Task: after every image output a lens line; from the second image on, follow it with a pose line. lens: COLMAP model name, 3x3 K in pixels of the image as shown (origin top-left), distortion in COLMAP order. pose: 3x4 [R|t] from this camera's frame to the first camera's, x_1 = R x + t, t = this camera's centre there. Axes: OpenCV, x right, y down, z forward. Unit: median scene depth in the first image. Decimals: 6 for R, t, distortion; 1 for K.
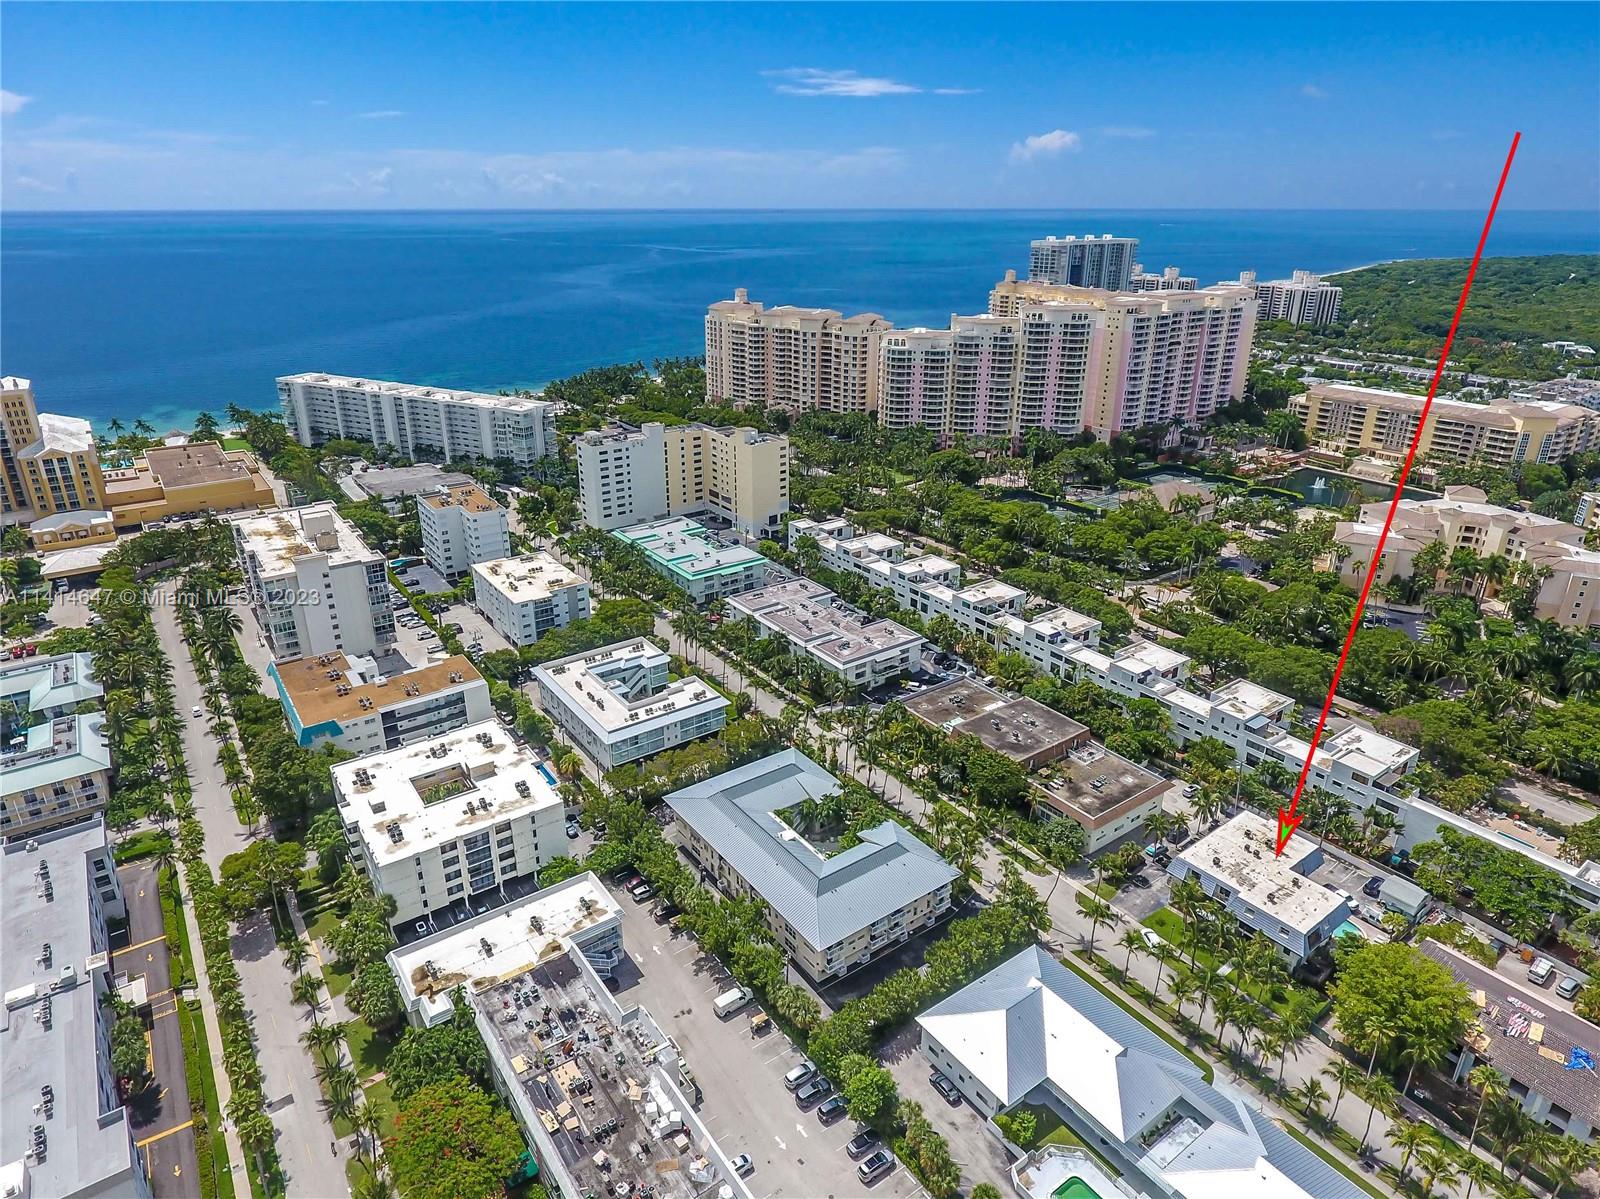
lens RADIAL K [[948.1, 0, 782.9], [0, 948.1, 597.1], [0, 0, 1]] dist [0.002766, -0.004858]
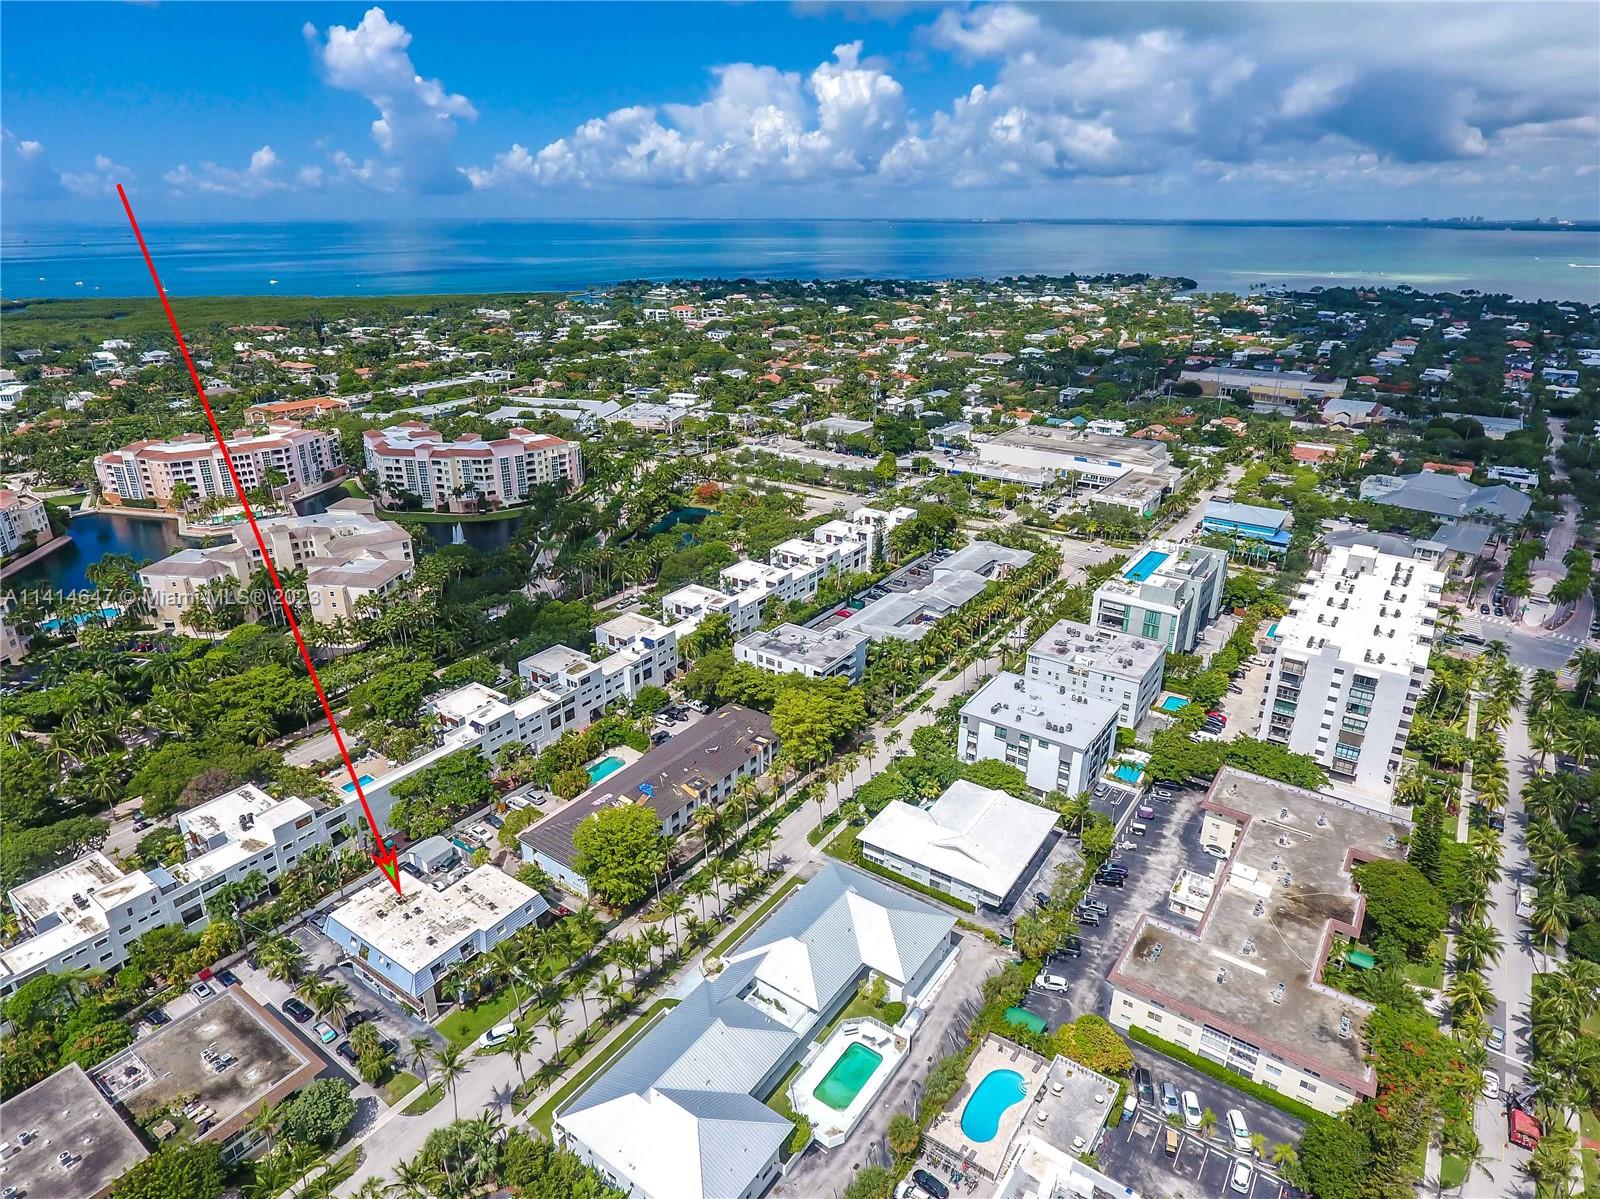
lens RADIAL K [[948.1, 0, 782.9], [0, 948.1, 597.1], [0, 0, 1]] dist [0.002766, -0.004858]
pose [[-0.326854, -0.353515, 0.876467, -0.204796], [0.362391, 0.809632, 0.461702, -0.175825], [-0.872834, 0.468533, -0.136521, 0.424074]]
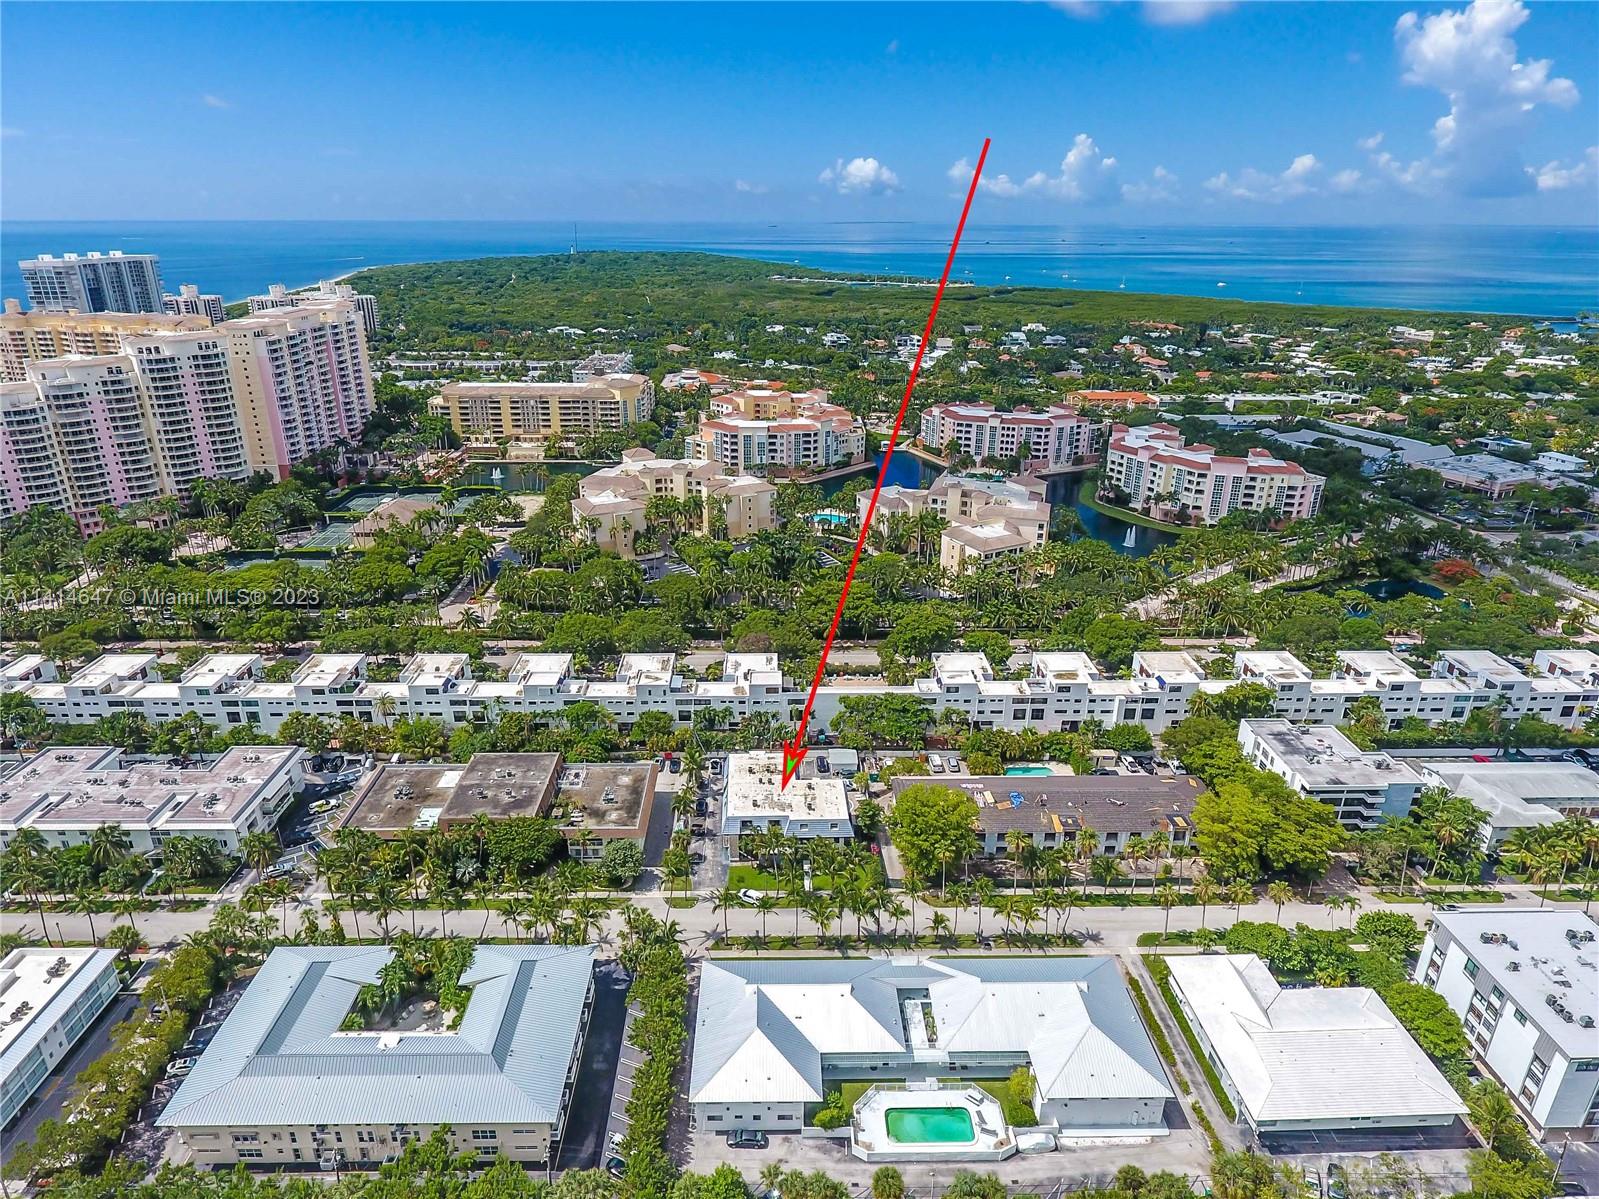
lens RADIAL K [[947.5, 0, 782.4], [0, 947.5, 597.1], [0, 0, 1]] dist [0.002766, -0.004858]
pose [[0.567012, -0.304058, 0.765536, -0.191687], [0.311770, 0.939454, 0.142215, -0.062113], [-0.762428, 0.158034, 0.627478, 0.147120]]
